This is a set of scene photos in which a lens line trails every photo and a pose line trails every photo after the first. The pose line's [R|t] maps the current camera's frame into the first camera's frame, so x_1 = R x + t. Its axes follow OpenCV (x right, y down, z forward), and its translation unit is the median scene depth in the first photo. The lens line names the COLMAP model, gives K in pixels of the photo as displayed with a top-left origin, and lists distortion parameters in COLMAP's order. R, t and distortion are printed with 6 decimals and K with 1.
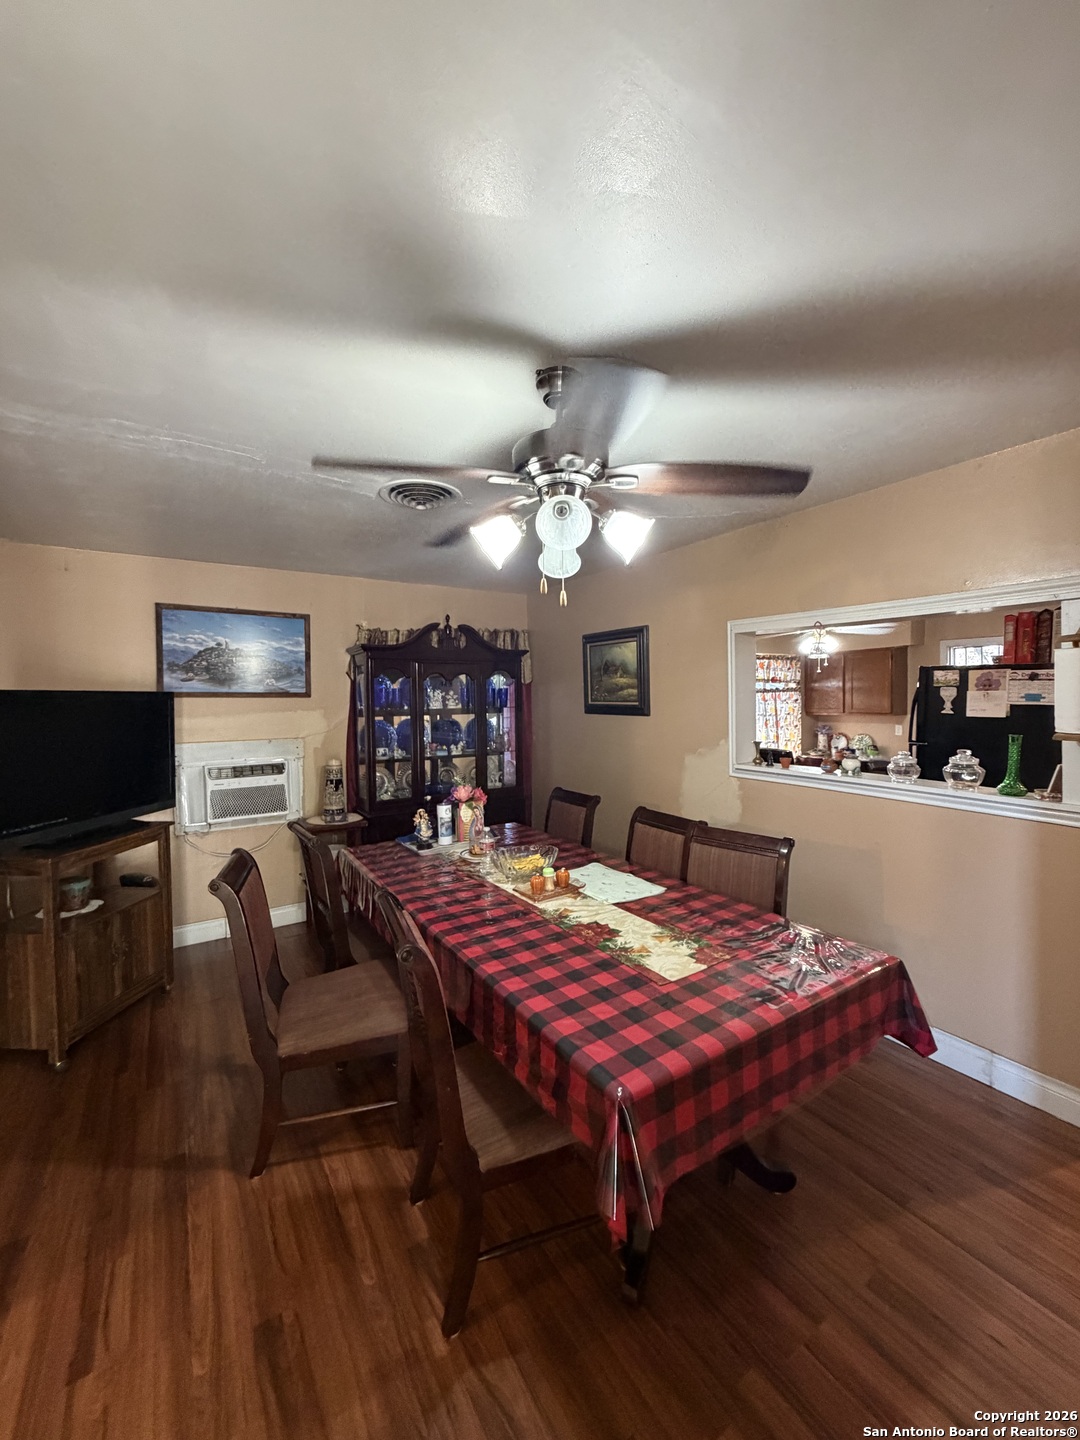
lens RADIAL K [[580.8, 0, 543.6], [0, 580.8, 711.7], [0, 0, 1]] dist [0.001162, 0.000067]
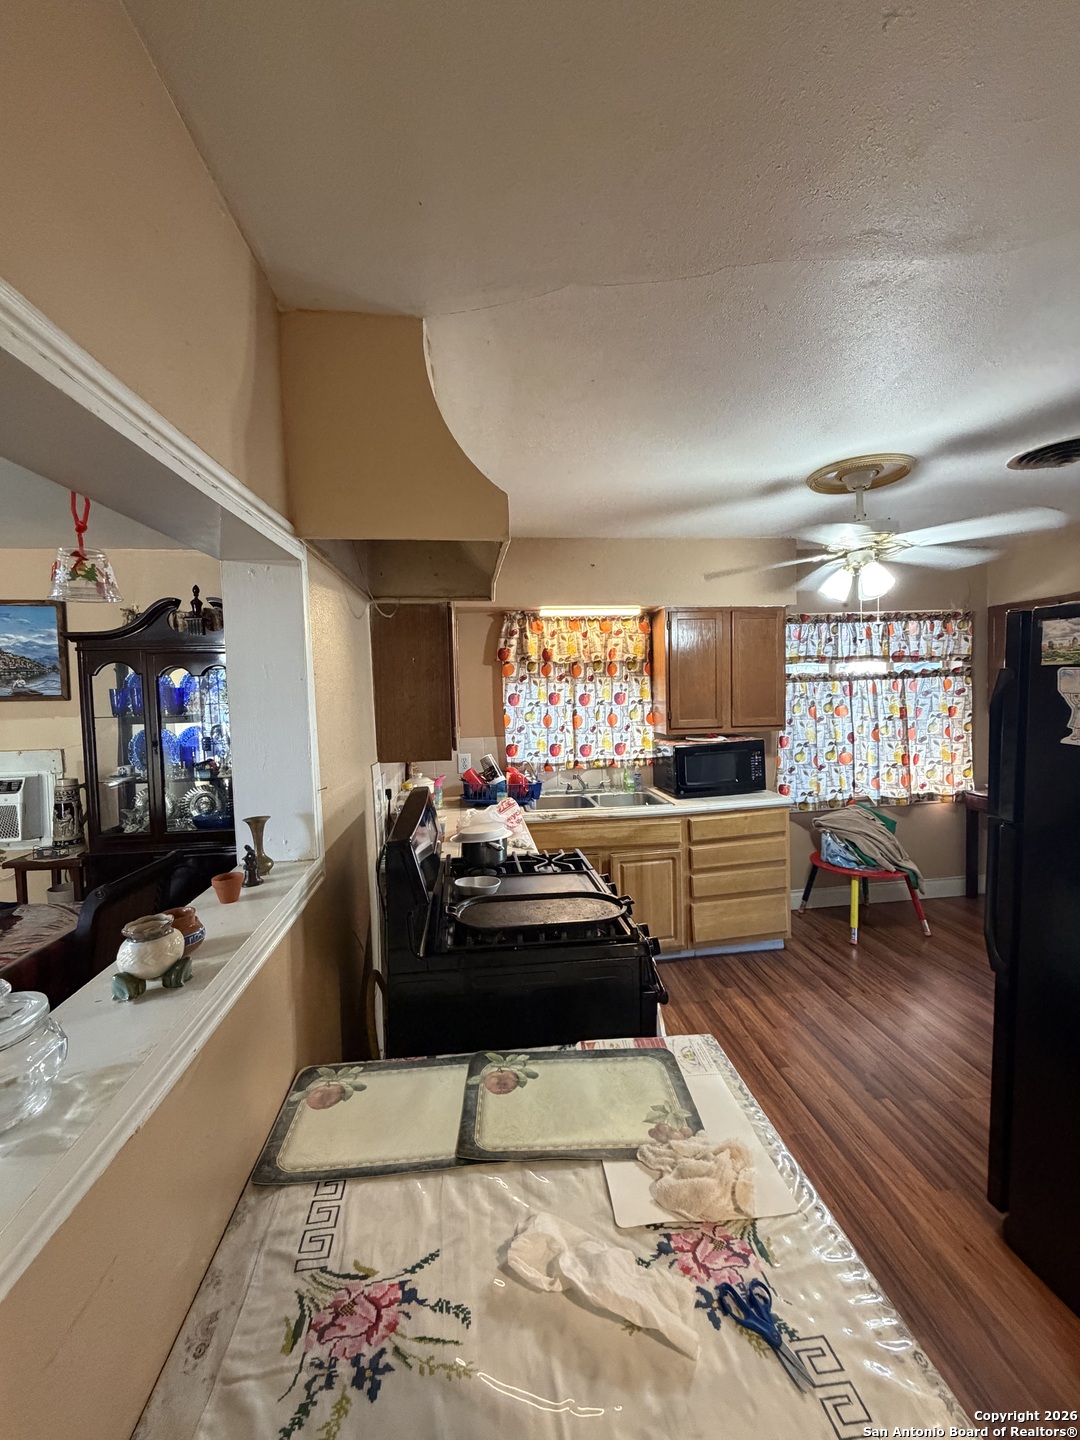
lens RADIAL K [[580.8, 0, 543.6], [0, 580.8, 711.7], [0, 0, 1]] dist [0.001162, 0.000067]
pose [[0.893131, 0.007388, -0.449735, 0.551868], [0.003766, 0.999707, 0.023902, -0.025088], [0.449780, -0.023041, 0.892842, 0.542328]]
